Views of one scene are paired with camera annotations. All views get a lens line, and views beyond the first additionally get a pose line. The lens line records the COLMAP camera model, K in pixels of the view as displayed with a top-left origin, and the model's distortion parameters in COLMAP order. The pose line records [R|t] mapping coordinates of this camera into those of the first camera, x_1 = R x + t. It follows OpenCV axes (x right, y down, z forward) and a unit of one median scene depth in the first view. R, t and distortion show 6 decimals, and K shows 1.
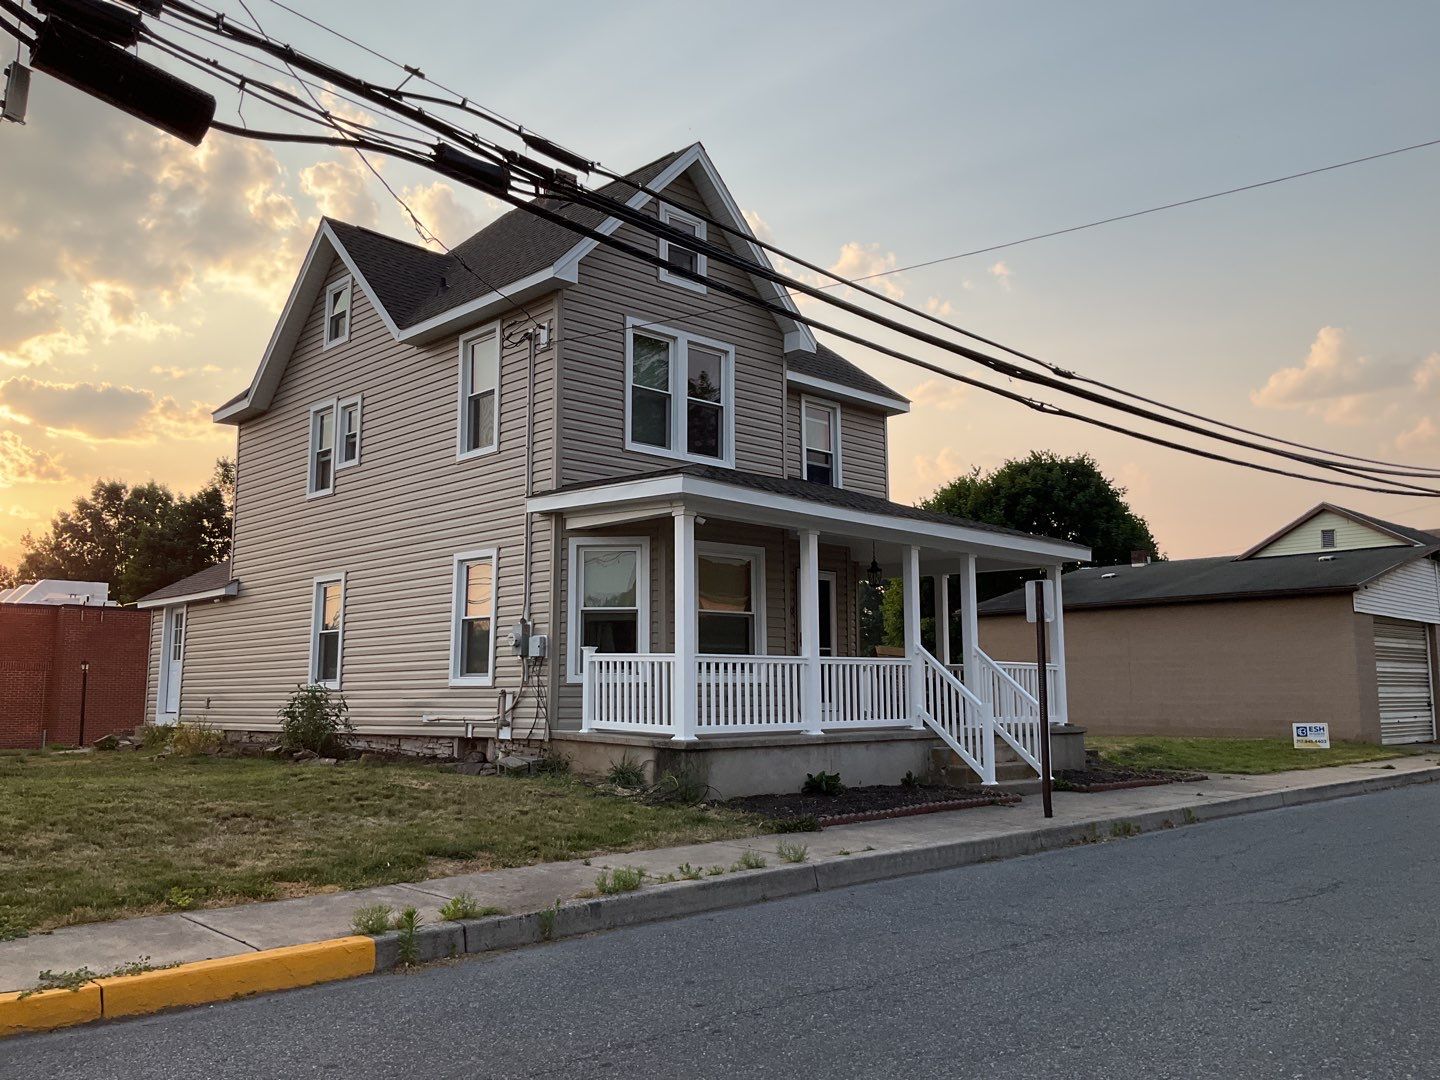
lens RADIAL K [[1203.3, 0, 720.0], [0, 1203.3, 540.0], [0, 0, 1]] dist [0.096782, -0.219463]
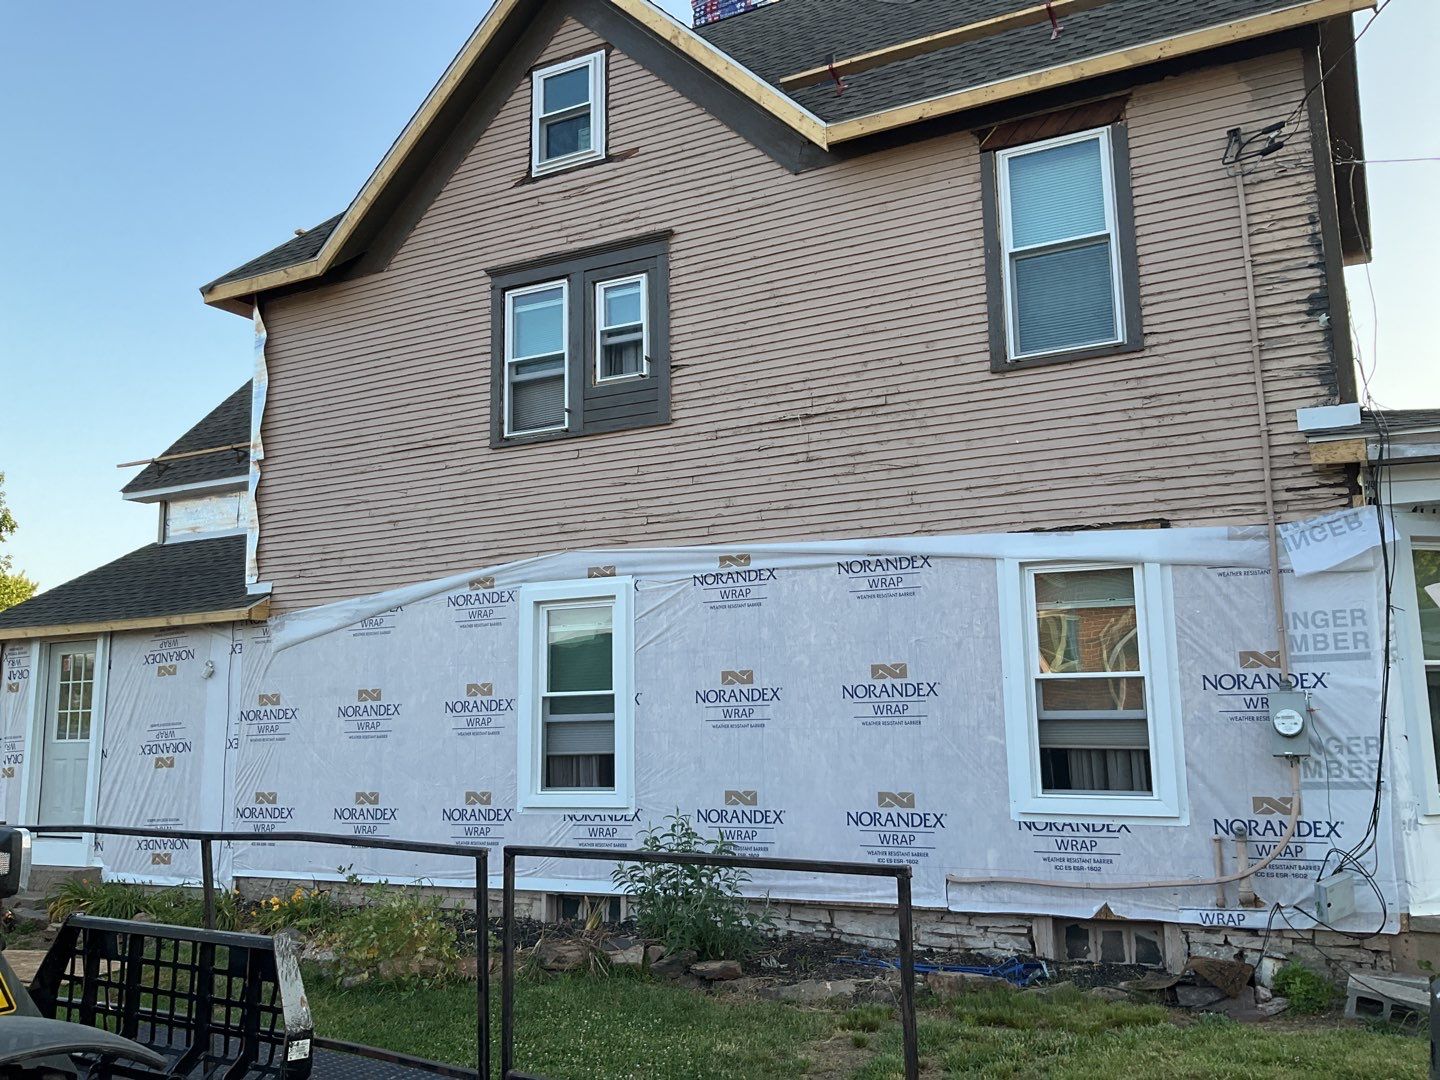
lens RADIAL K [[1203.3, 0, 720.0], [0, 1203.3, 540.0], [0, 0, 1]] dist [0.096782, -0.219463]
pose [[0.944463, 0.047416, 0.325180, -0.553382], [-0.034729, 0.998396, -0.044714, 0.038305], [-0.326778, 0.030937, 0.944595, 0.611135]]
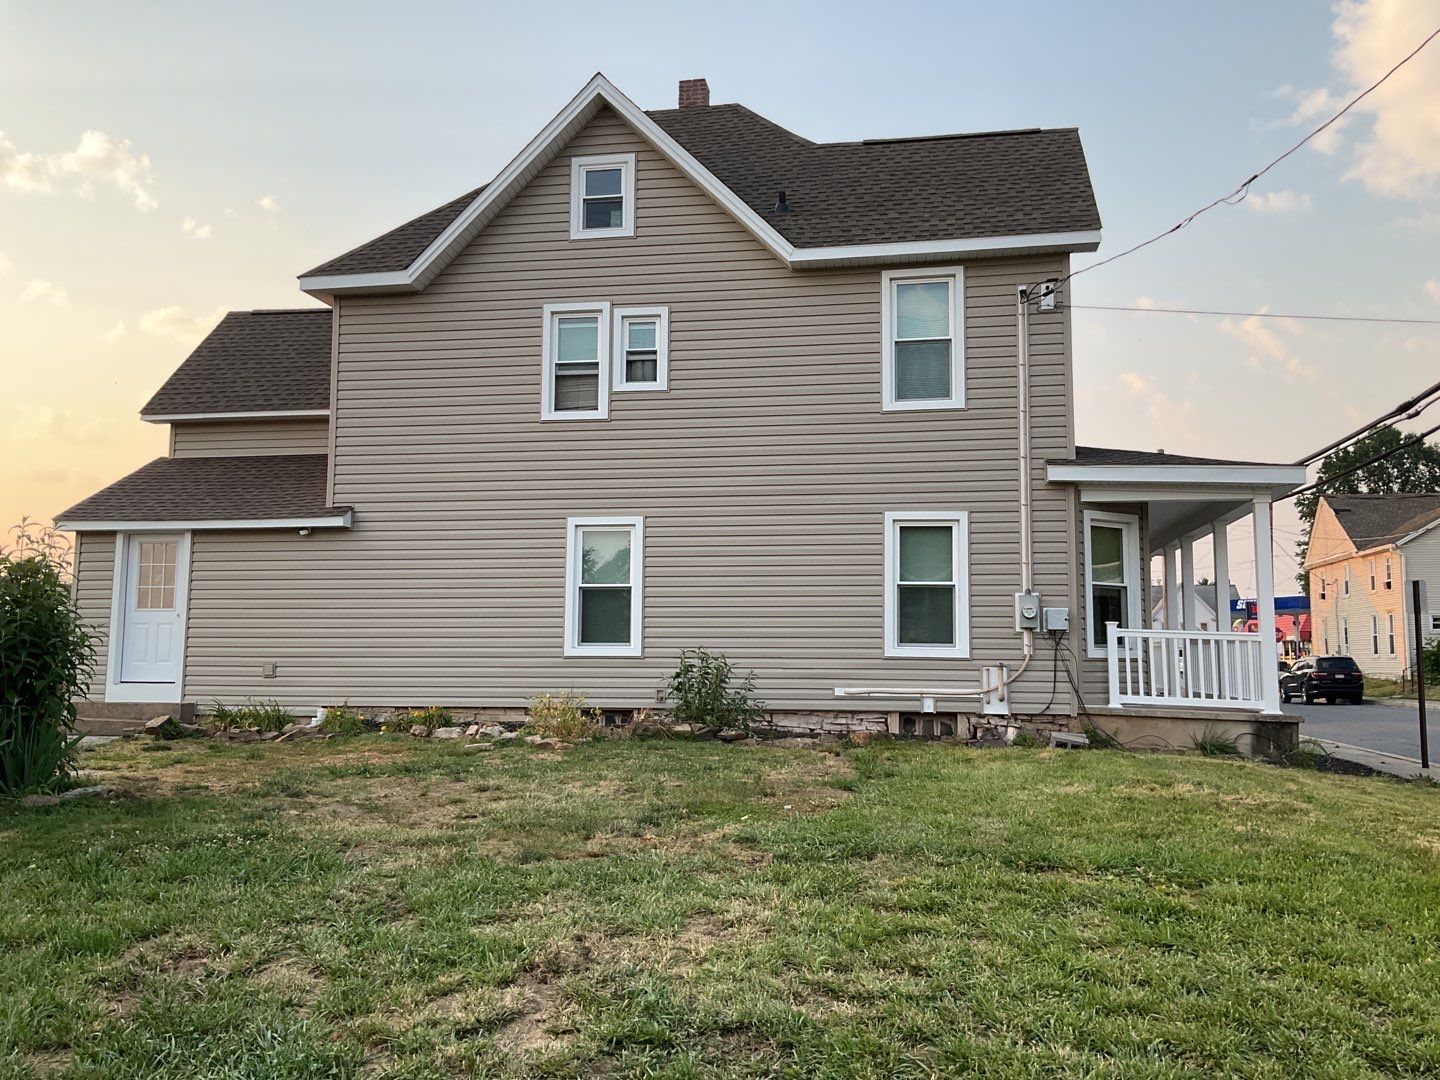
lens RADIAL K [[1287.5, 0, 700.3], [0, 1287.5, 537.8], [0, 0, 1]] dist [0.110078, -0.231236]
pose [[0.811606, 0.076314, 0.579200, -0.983919], [-0.088254, 0.996069, -0.007573, 0.056305], [-0.577501, -0.044970, 0.815150, 0.317065]]
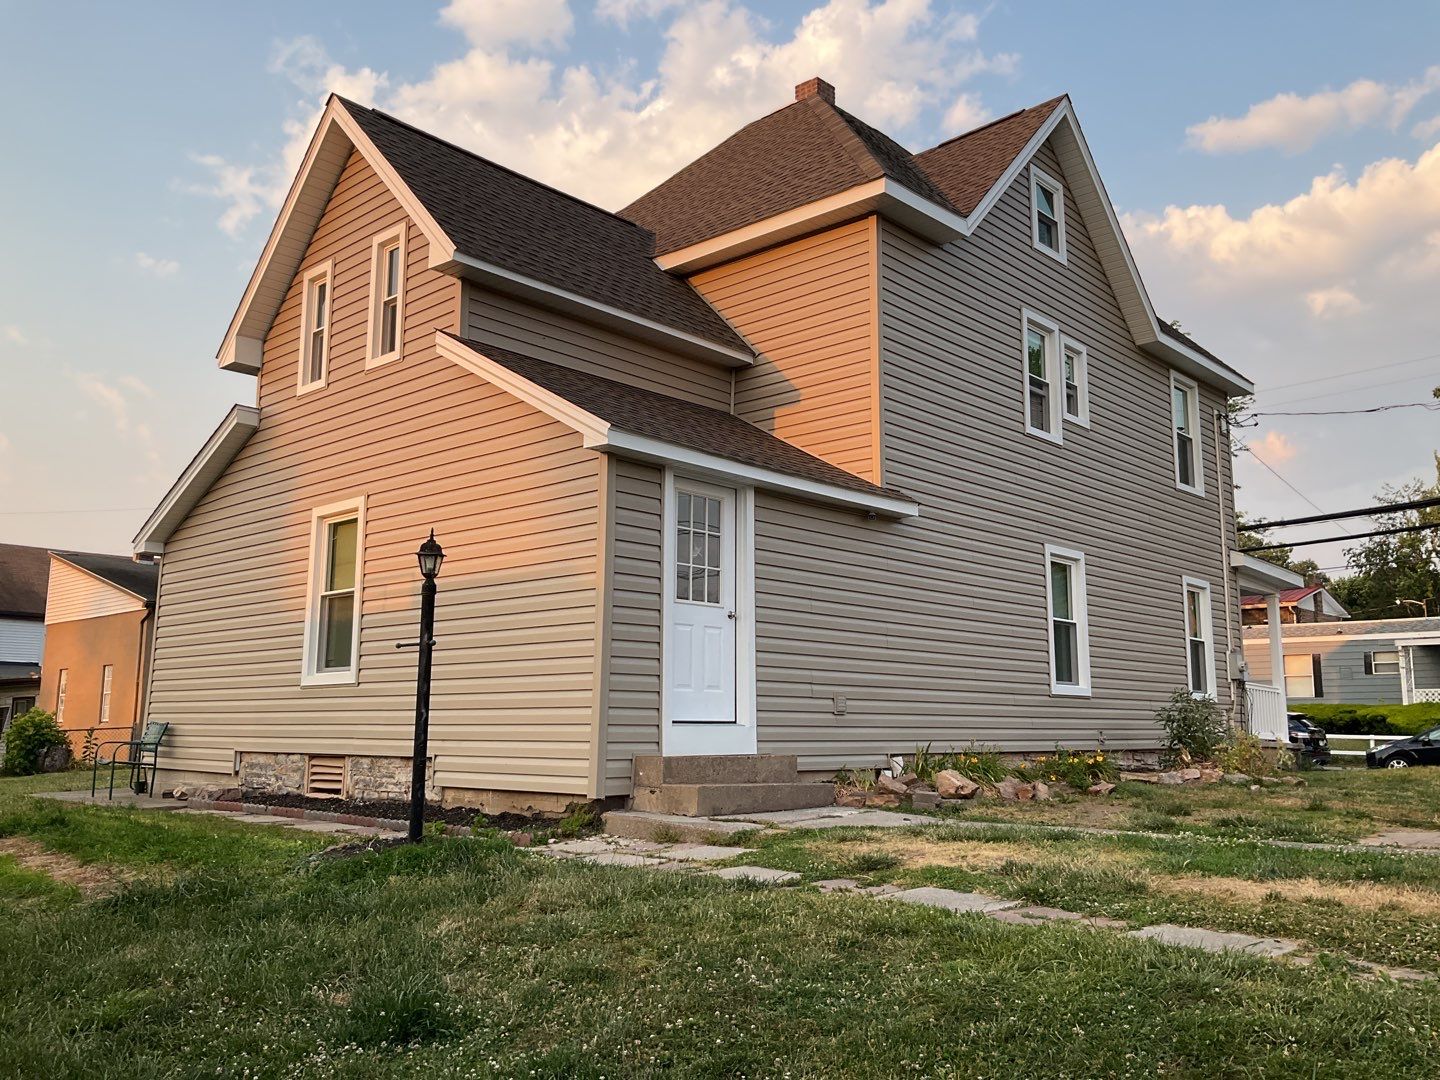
lens RADIAL K [[1203.3, 0, 720.0], [0, 1203.3, 540.0], [0, 0, 1]] dist [0.096782, -0.219463]
pose [[-0.060363, 0.155372, 0.986010, -1.367604], [-0.136915, 0.977186, -0.162363, 0.228676], [-0.988742, -0.144800, -0.037713, 1.576895]]
